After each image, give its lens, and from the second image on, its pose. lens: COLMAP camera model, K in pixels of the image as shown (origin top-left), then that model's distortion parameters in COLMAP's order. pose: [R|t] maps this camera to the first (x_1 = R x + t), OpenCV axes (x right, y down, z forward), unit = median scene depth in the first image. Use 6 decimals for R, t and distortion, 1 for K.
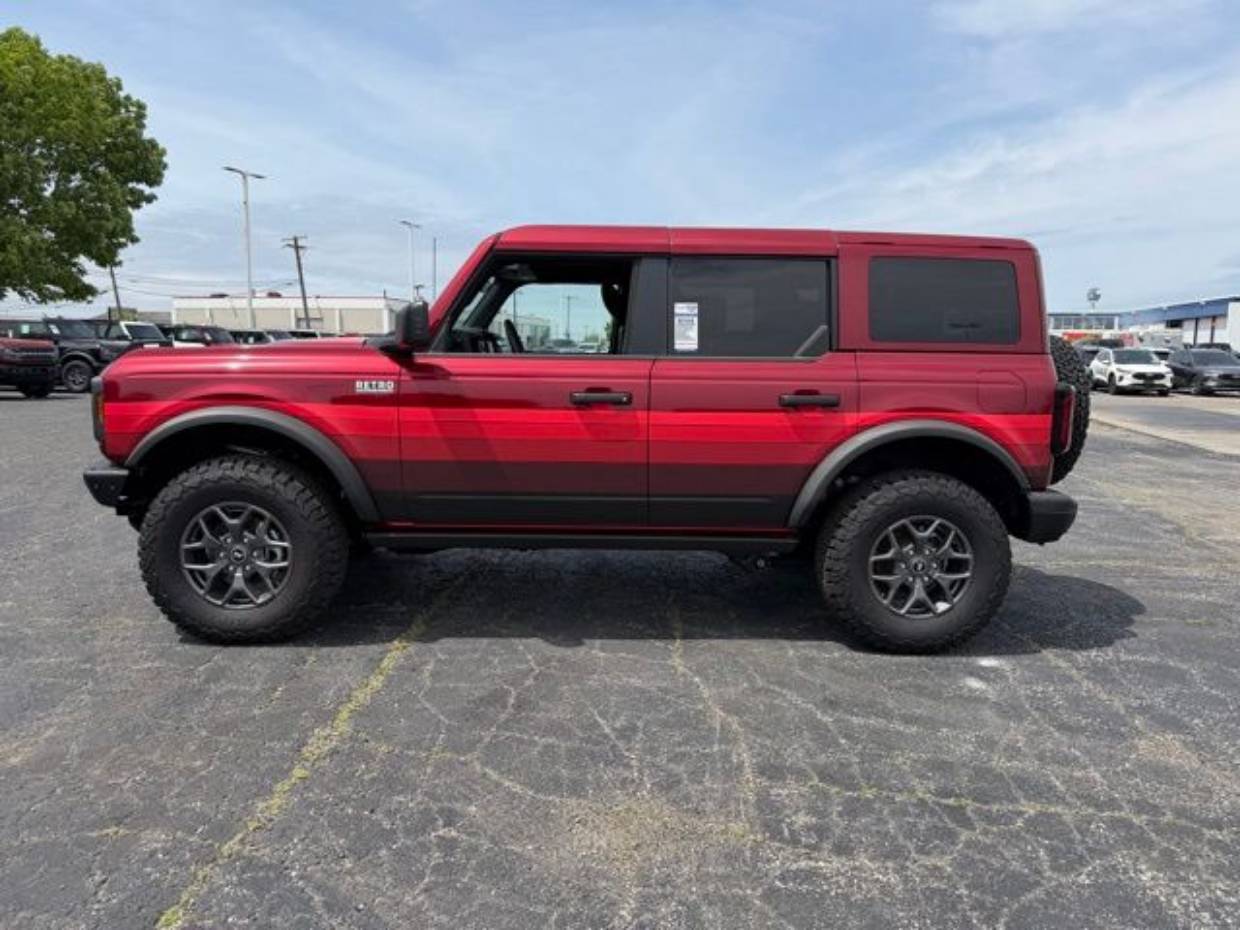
lens RADIAL K [[879.3, 0, 620.3], [0, 879.3, 443.8], [0, 0, 1]] dist [0.033462, -0.000878]
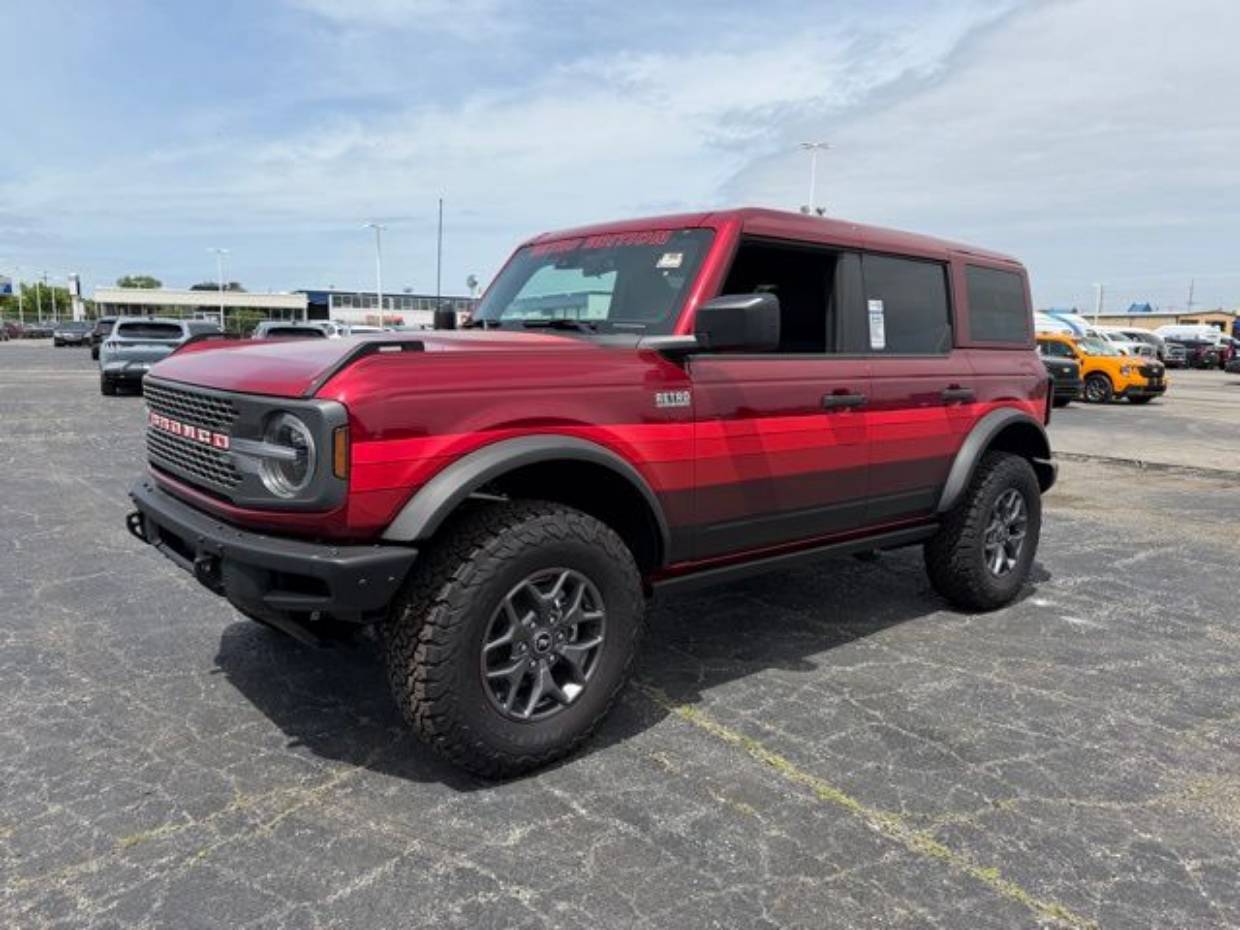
lens RADIAL K [[871.6, 0, 620.0], [0, 871.6, 465.0], [0, 0, 1]] dist [0.039734, -0.055409]
pose [[0.783457, -0.083875, 0.615760, -0.771534], [0.053426, 0.996272, 0.067730, -0.057636], [-0.619145, -0.020166, 0.785018, 0.403208]]
